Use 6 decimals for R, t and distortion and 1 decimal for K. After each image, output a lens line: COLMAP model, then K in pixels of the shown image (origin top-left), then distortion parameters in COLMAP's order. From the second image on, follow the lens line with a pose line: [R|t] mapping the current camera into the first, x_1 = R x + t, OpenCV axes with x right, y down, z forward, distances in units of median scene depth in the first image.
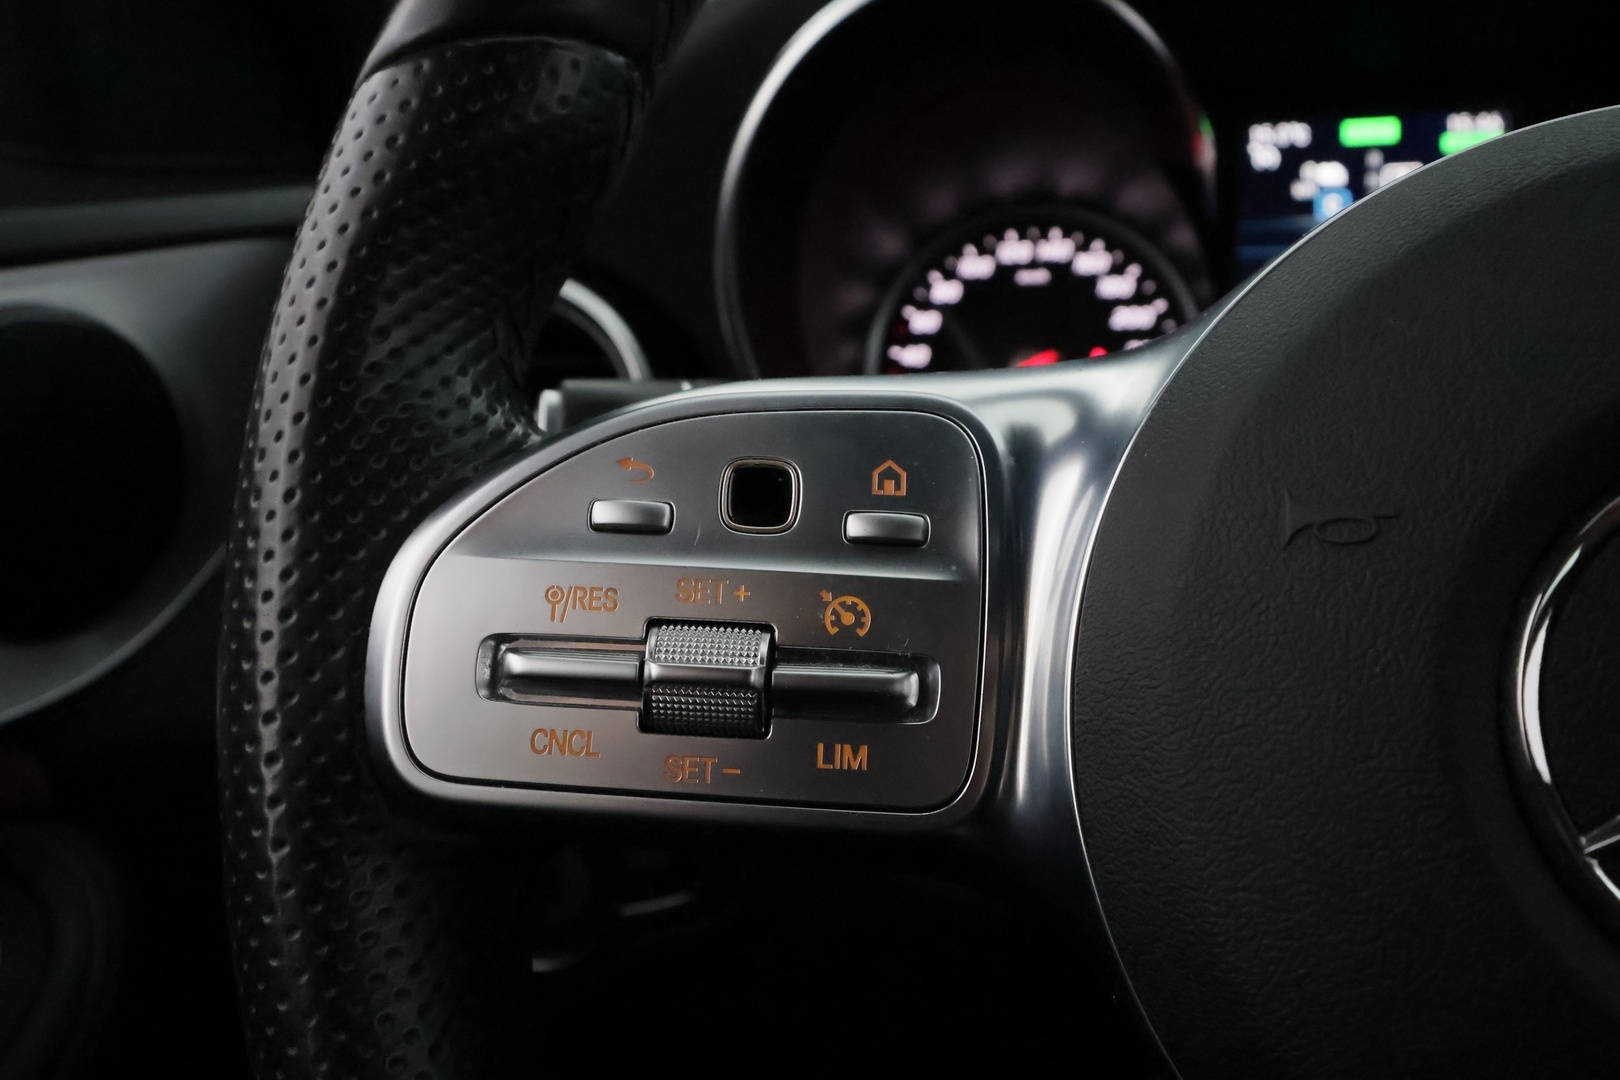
lens RADIAL K [[1361.1, 0, 810.0], [0, 1361.1, 540.0], [0, 0, 1]] dist [-0.008799, -0.000799]
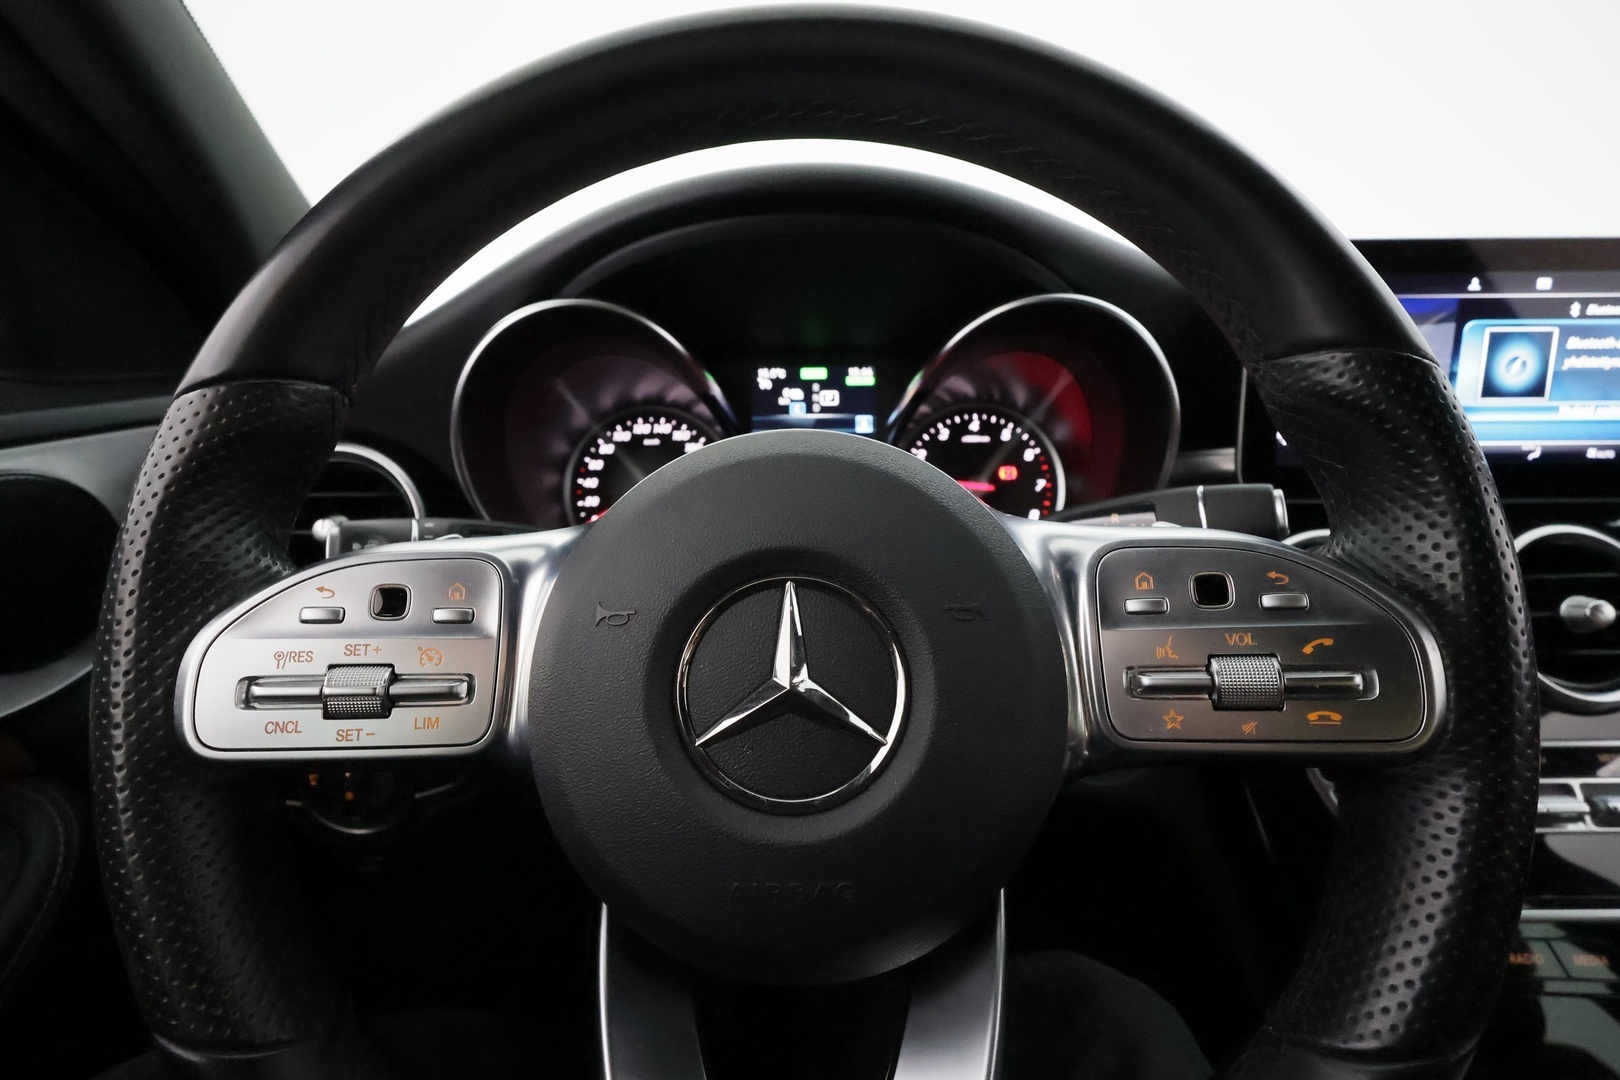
lens RADIAL K [[785.8, 0, 810.0], [0, 785.8, 540.0], [0, 0, 1]] dist [0.002013, 0.000275]
pose [[0.972825, -0.025186, 0.230168, 0.280808], [0.028157, 0.999557, -0.009631, -0.087233], [-0.229823, 0.015850, 0.973103, -0.304579]]
